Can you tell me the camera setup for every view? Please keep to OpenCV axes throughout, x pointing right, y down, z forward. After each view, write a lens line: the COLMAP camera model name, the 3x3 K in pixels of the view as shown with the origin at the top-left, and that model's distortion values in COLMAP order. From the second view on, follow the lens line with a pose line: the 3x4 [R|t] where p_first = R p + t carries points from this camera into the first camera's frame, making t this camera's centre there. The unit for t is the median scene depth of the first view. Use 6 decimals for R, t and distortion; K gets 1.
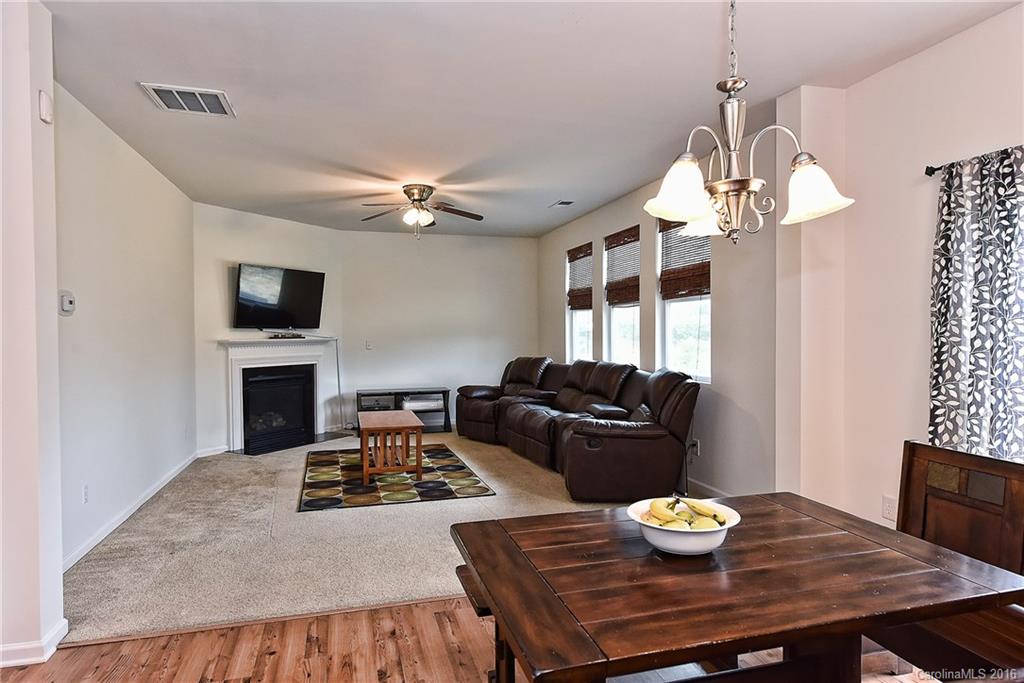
lens RADIAL K [[598.3, 0, 508.5], [0, 598.3, 342.6], [0, 0, 1]] dist [0.040380, 0.000530]
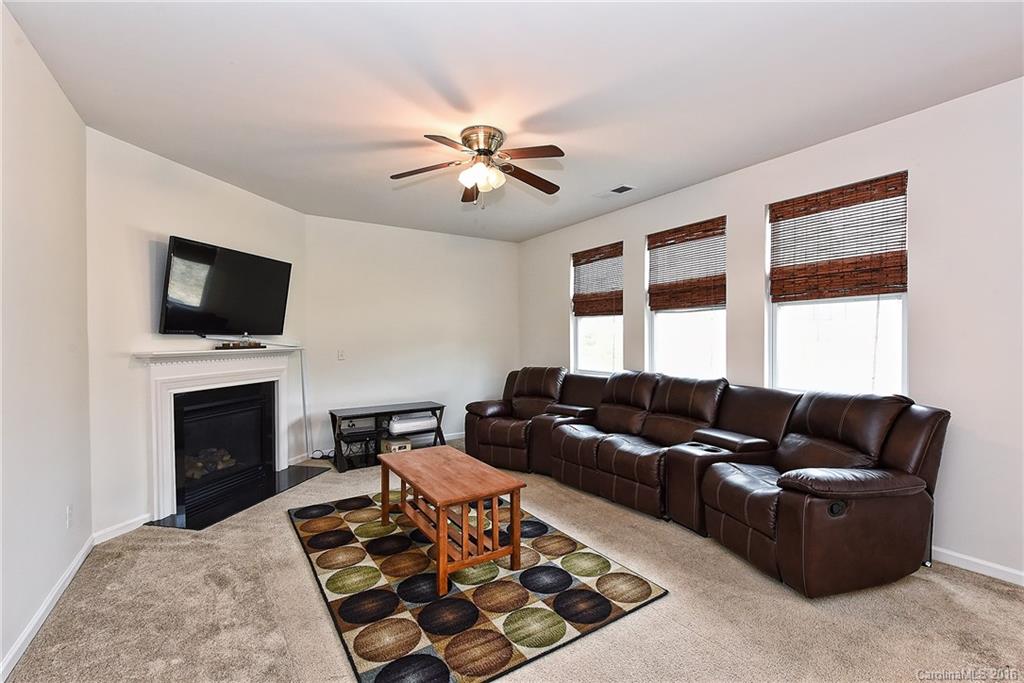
lens RADIAL K [[438.3, 0, 511.5], [0, 438.3, 344.1], [0, 0, 1]] dist [0.010796, -0.000333]
pose [[0.956211, -0.002616, 0.292666, -0.220816], [0.004315, 0.999977, -0.005160, -0.008313], [-0.292646, 0.006197, 0.956201, 0.410809]]
